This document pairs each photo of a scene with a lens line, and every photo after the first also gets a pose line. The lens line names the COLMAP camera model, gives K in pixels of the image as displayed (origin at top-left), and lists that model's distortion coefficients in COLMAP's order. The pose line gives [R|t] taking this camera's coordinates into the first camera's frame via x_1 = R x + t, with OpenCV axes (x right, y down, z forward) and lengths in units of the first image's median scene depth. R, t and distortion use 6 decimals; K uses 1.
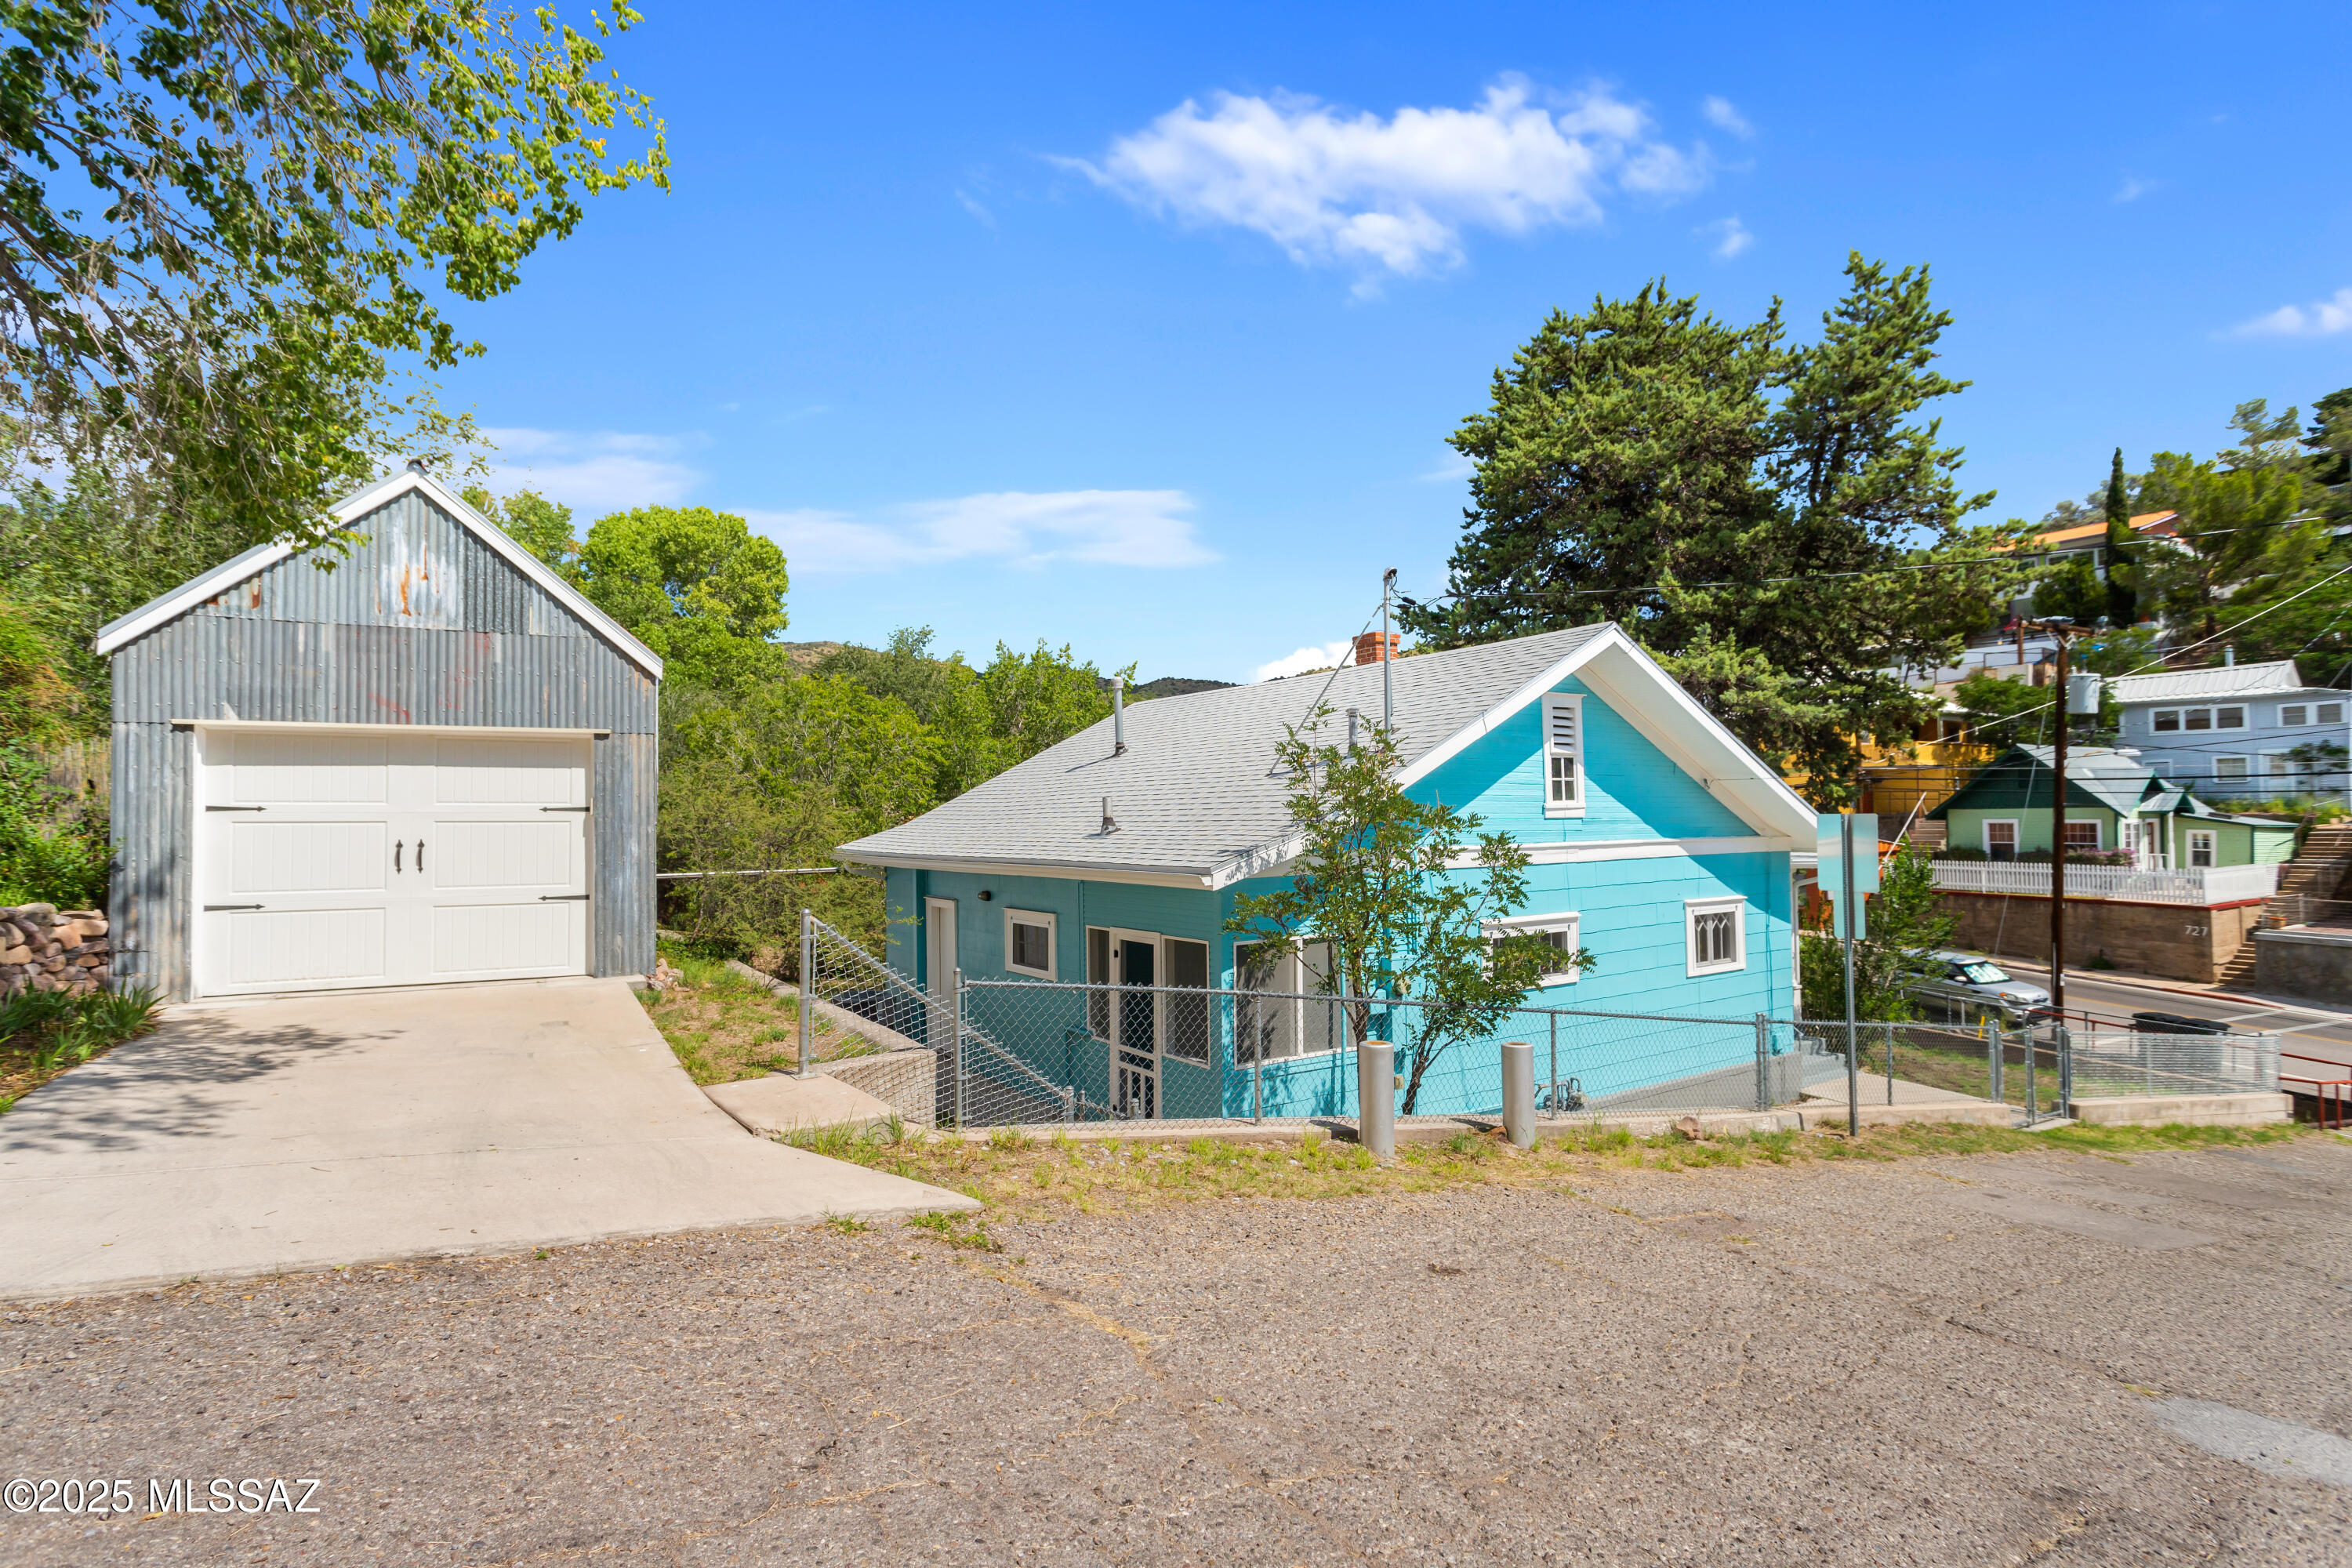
lens RADIAL K [[1144.1, 0, 1178.7], [0, 1144.1, 787.2], [0, 0, 1]] dist [0.005121, 0.003298]
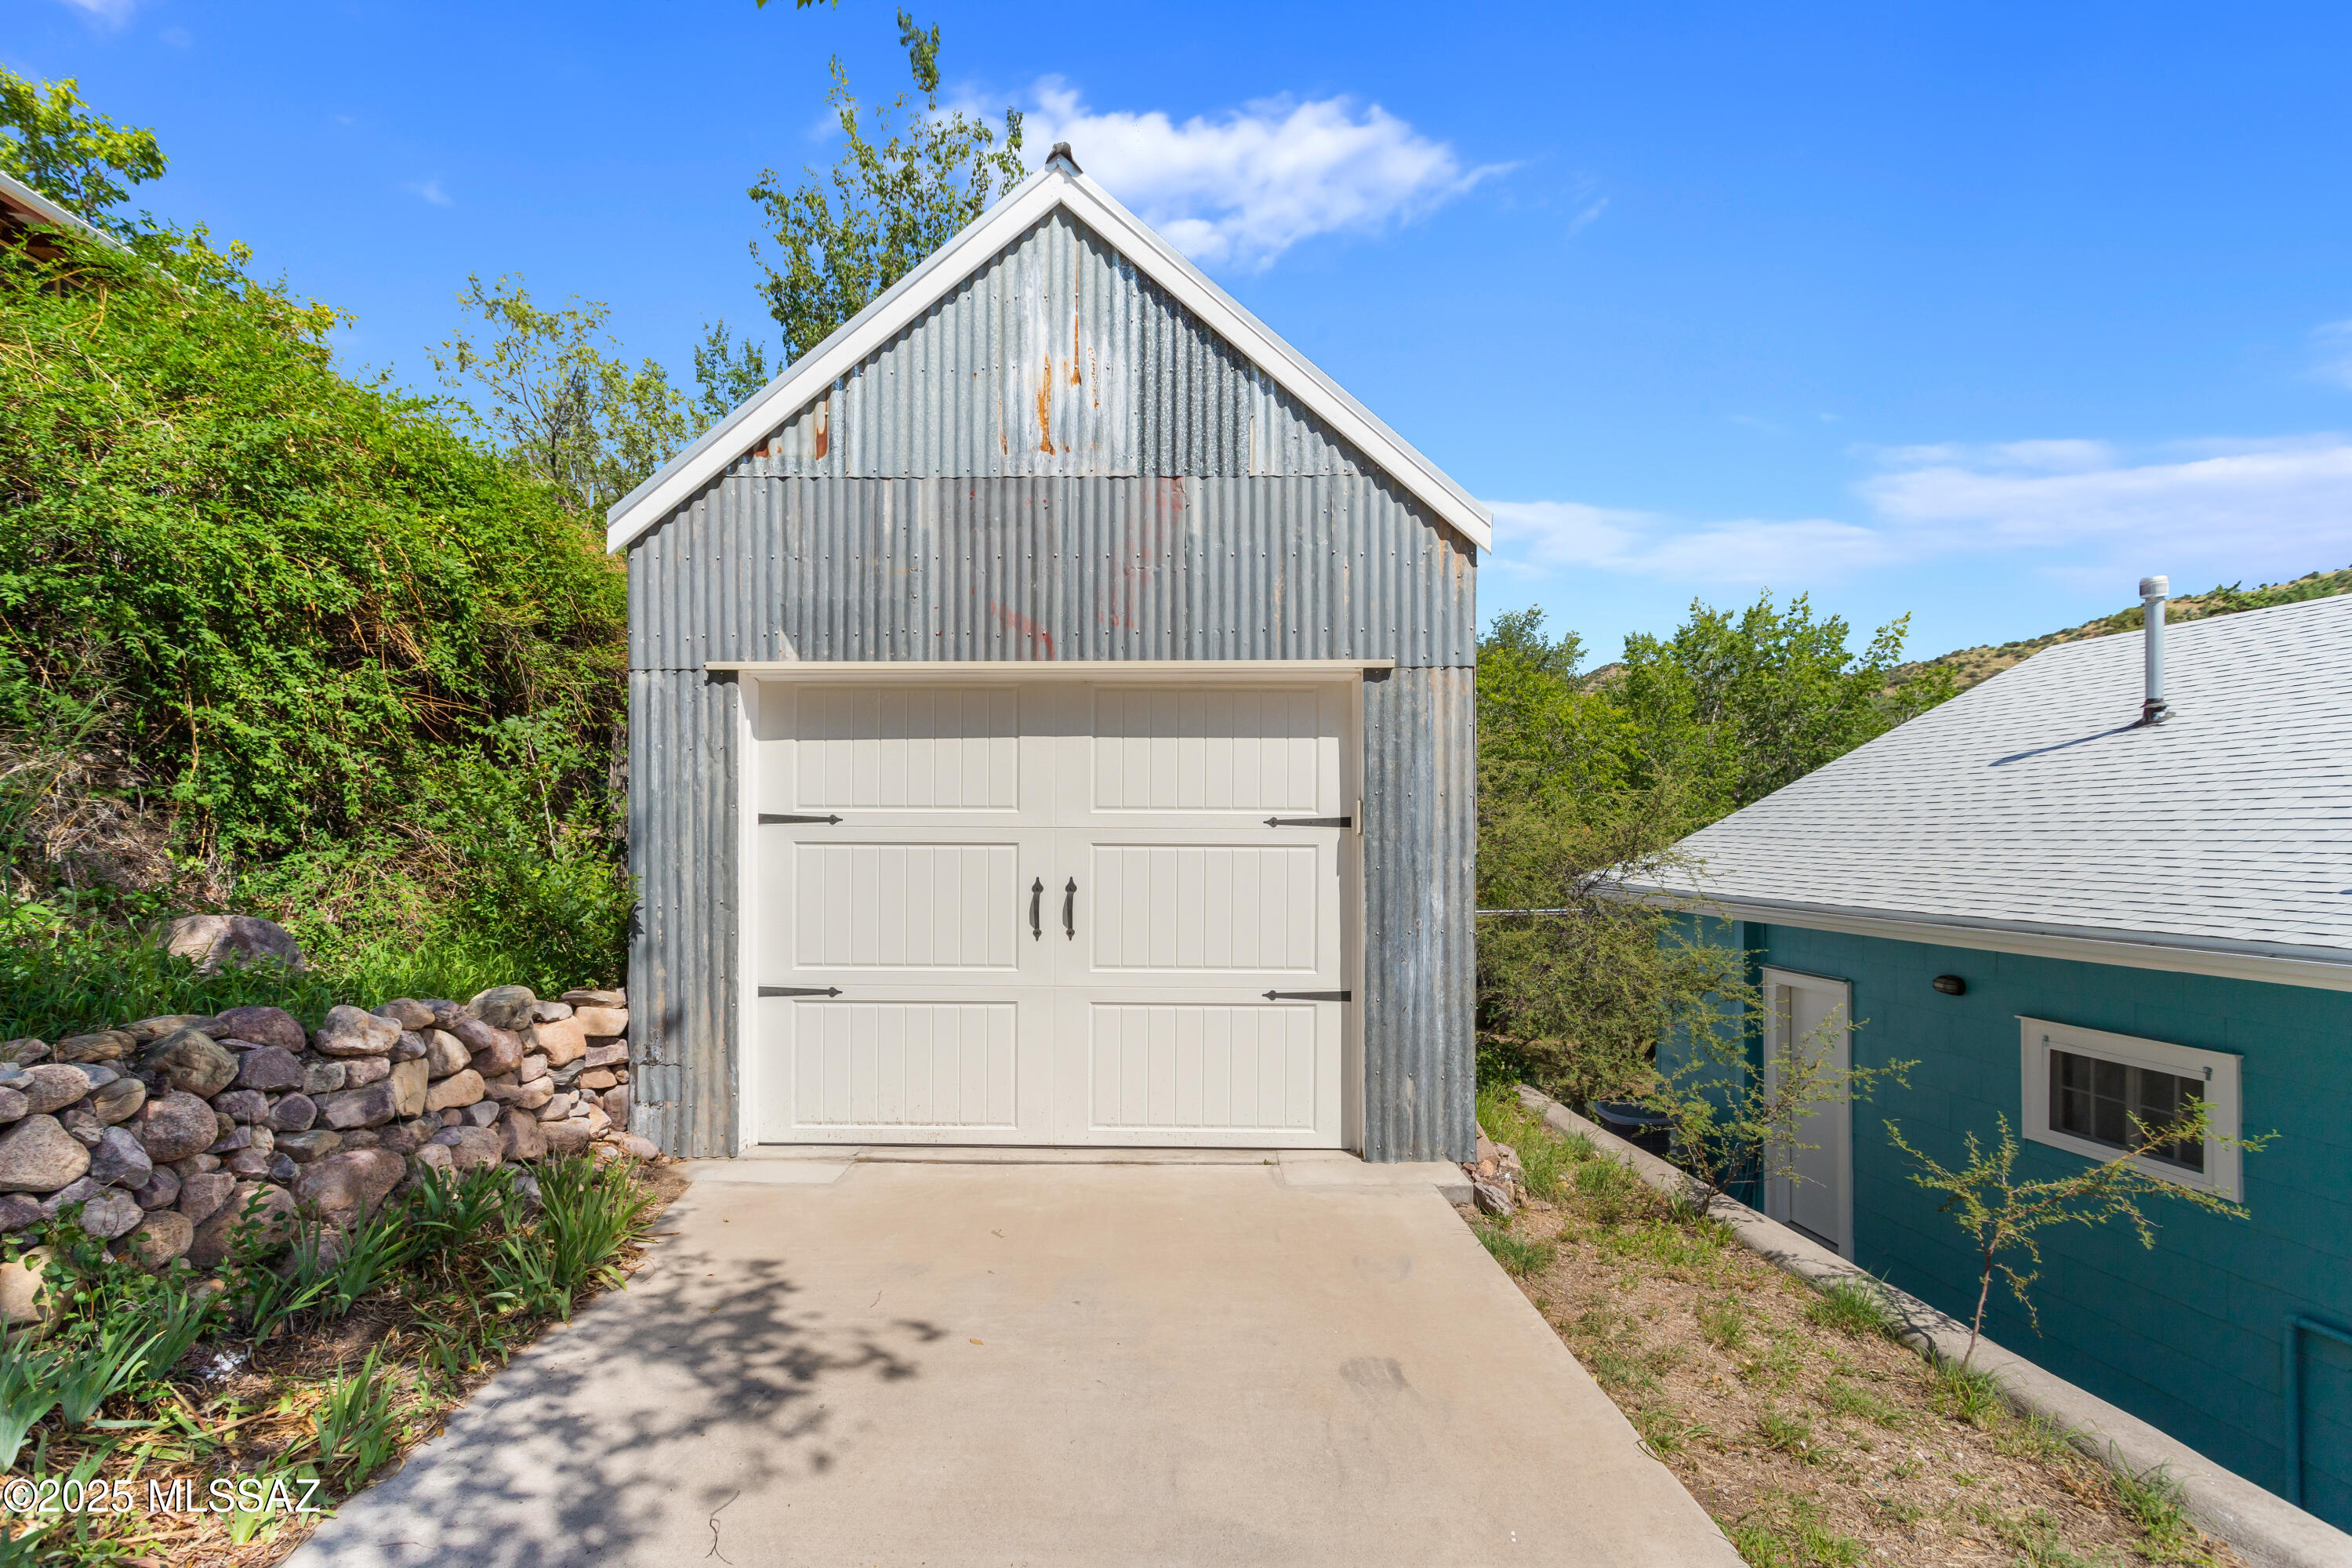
lens RADIAL K [[1144.1, 0, 1172.3], [0, 1144.1, 794.7], [0, 0, 1]] dist [0.005121, 0.003298]
pose [[0.892002, -0.006338, -0.451987, -0.386923], [0.005362, 0.999980, -0.003441, 0.009376], [0.452000, 0.000646, 0.892018, 0.560450]]
